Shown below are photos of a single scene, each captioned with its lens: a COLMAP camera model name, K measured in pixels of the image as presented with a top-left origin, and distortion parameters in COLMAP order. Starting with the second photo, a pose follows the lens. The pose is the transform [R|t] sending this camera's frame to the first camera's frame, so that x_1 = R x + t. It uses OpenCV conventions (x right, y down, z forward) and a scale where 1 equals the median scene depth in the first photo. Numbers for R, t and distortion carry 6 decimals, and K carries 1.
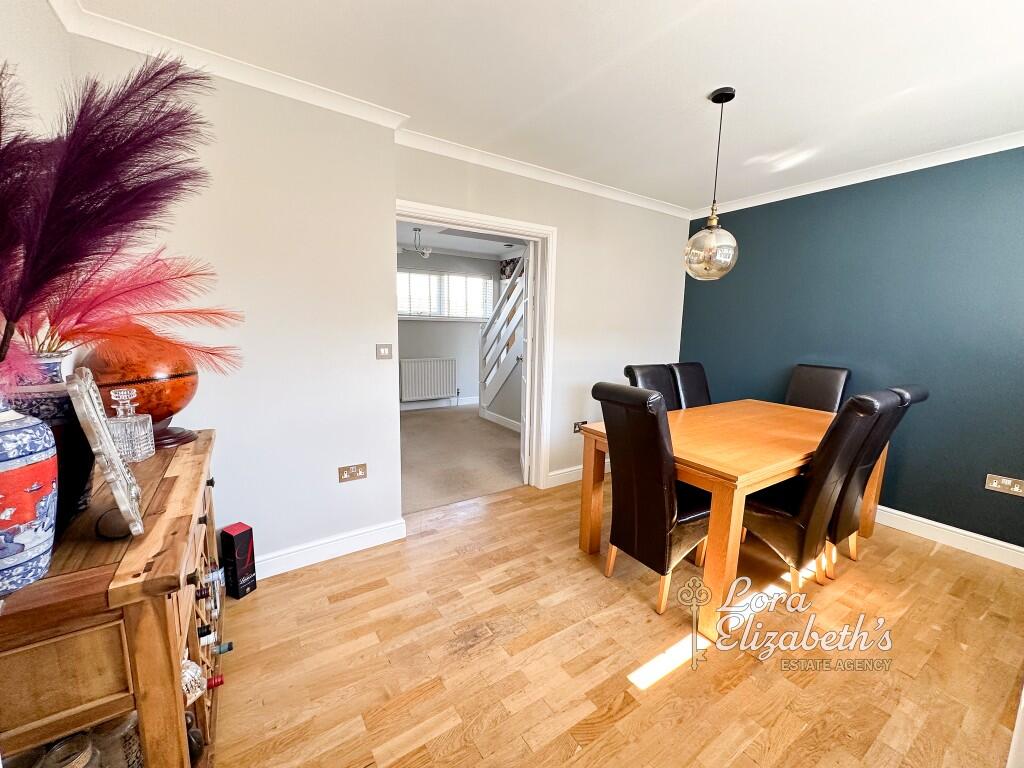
lens RADIAL K [[407.5, 0, 514.0], [0, 407.5, 383.7], [0, 0, 1]] dist [-0.001214, -0.000197]
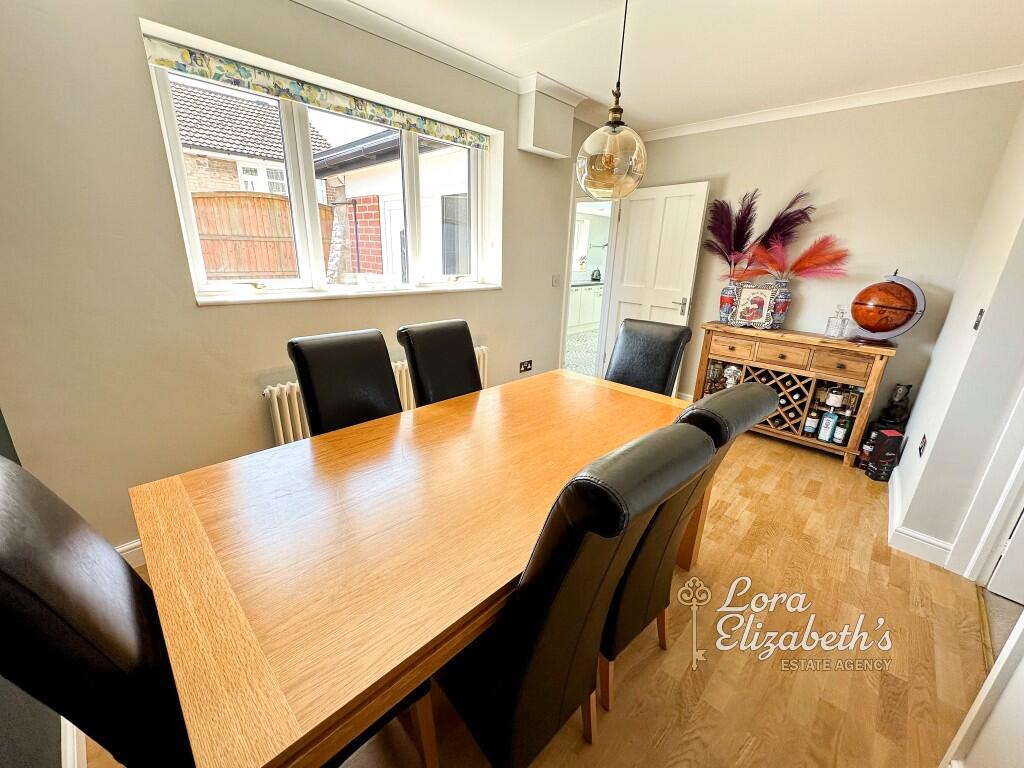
lens RADIAL K [[407.5, 0, 514.0], [0, 407.5, 383.7], [0, 0, 1]] dist [-0.001214, -0.000197]
pose [[-0.974245, 0.018648, -0.224718, 0.273899], [-0.081982, 0.899083, 0.430033, -0.087275], [0.210060, 0.437381, -0.874399, 0.600283]]
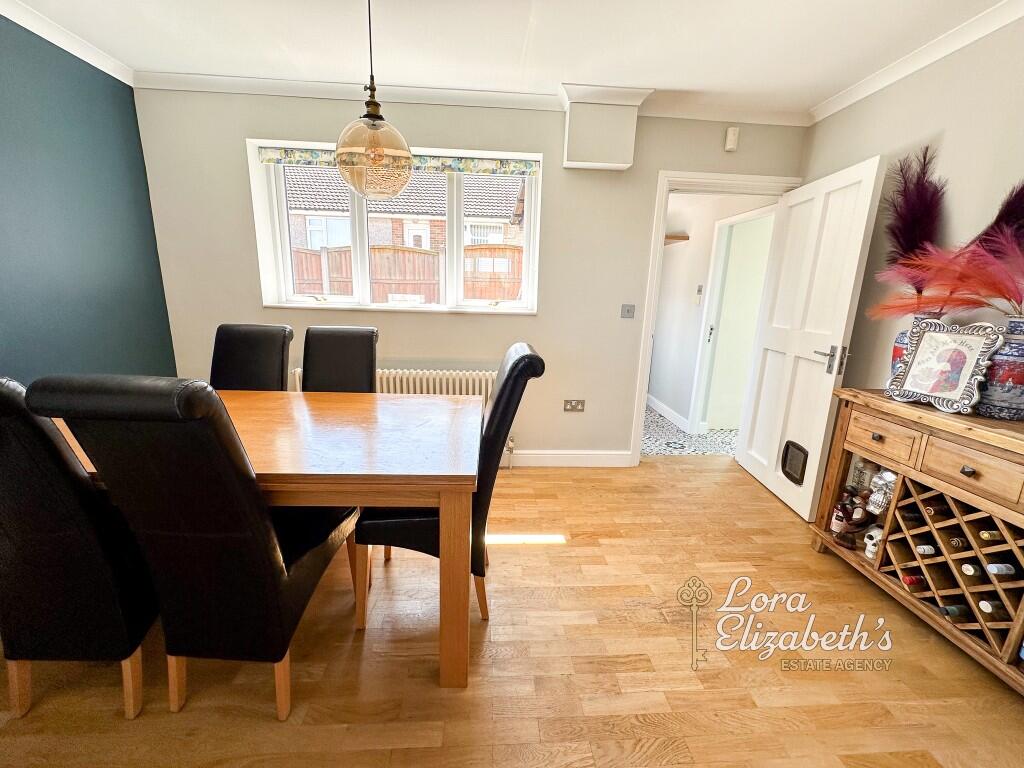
lens RADIAL K [[407.5, 0, 514.0], [0, 407.5, 383.7], [0, 0, 1]] dist [-0.001214, -0.000197]
pose [[-0.866367, -0.157643, 0.473874, -0.036172], [0.021350, 0.936314, 0.350515, -0.066545], [-0.498951, 0.313792, -0.807826, 0.525260]]
